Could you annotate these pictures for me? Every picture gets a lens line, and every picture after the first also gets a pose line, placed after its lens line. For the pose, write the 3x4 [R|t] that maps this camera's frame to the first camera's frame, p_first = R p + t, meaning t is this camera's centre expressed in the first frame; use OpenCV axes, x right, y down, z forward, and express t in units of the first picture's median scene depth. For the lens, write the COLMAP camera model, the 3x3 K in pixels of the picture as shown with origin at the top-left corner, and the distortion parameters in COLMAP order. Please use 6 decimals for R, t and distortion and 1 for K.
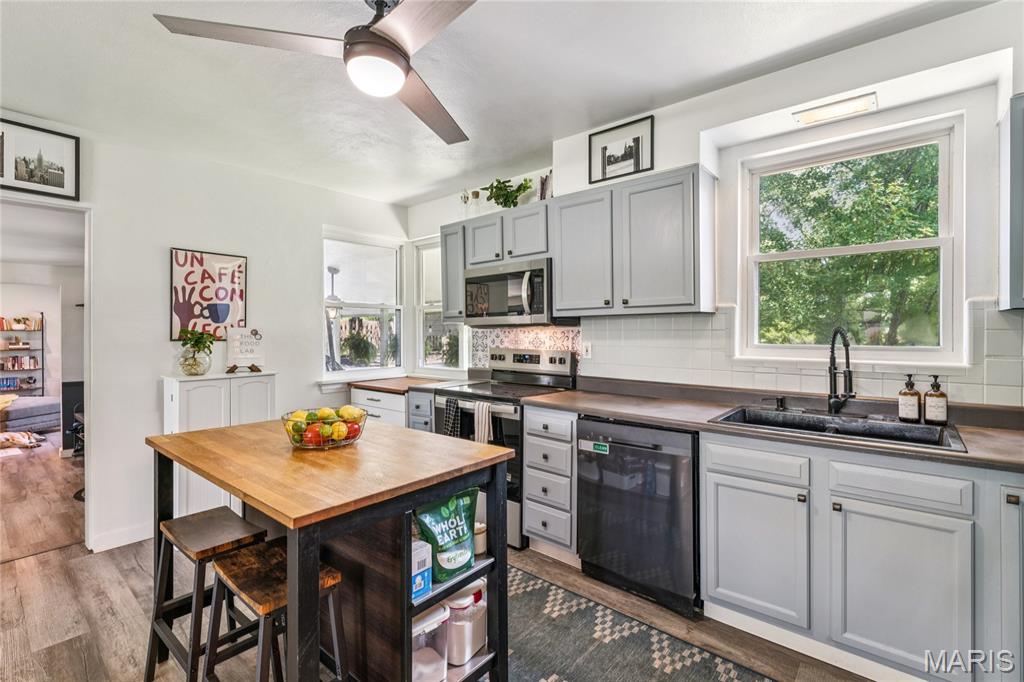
lens RADIAL K [[459.8, 0, 512.6], [0, 459.8, 333.8], [0, 0, 1]] dist [-0.002086, -0.000084]
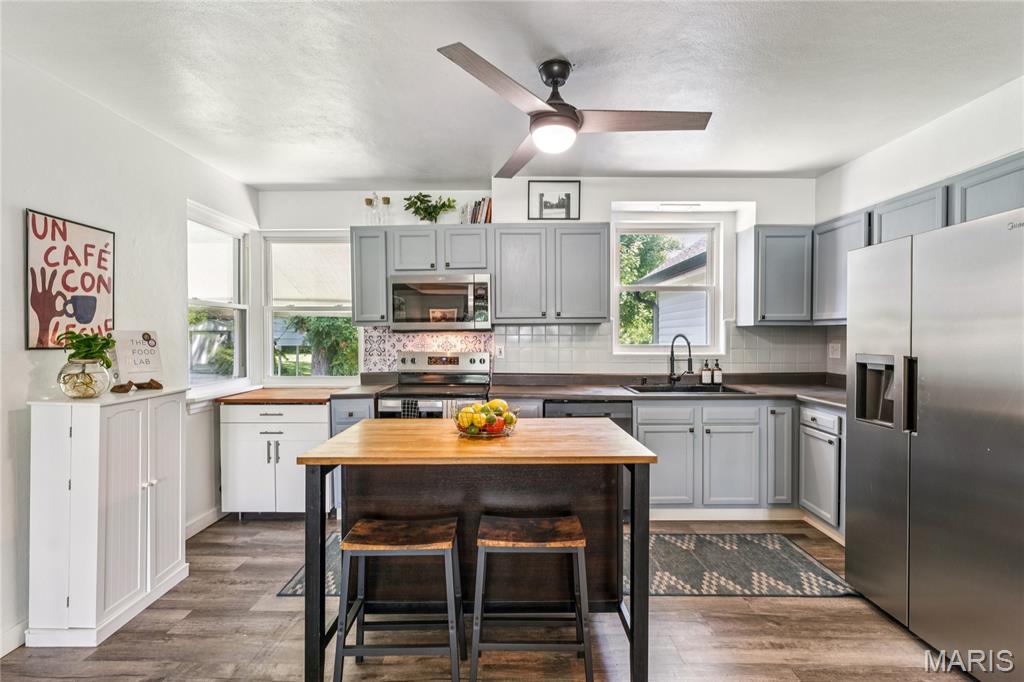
lens RADIAL K [[472.0, 0, 512.0], [0, 472.0, 341.0], [0, 0, 1]] dist [0.002144, 0.000133]
pose [[0.764835, -0.005990, 0.644199, -0.622640], [0.001920, 0.999974, 0.007019, -0.000793], [-0.644224, -0.004131, 0.764826, 0.029931]]
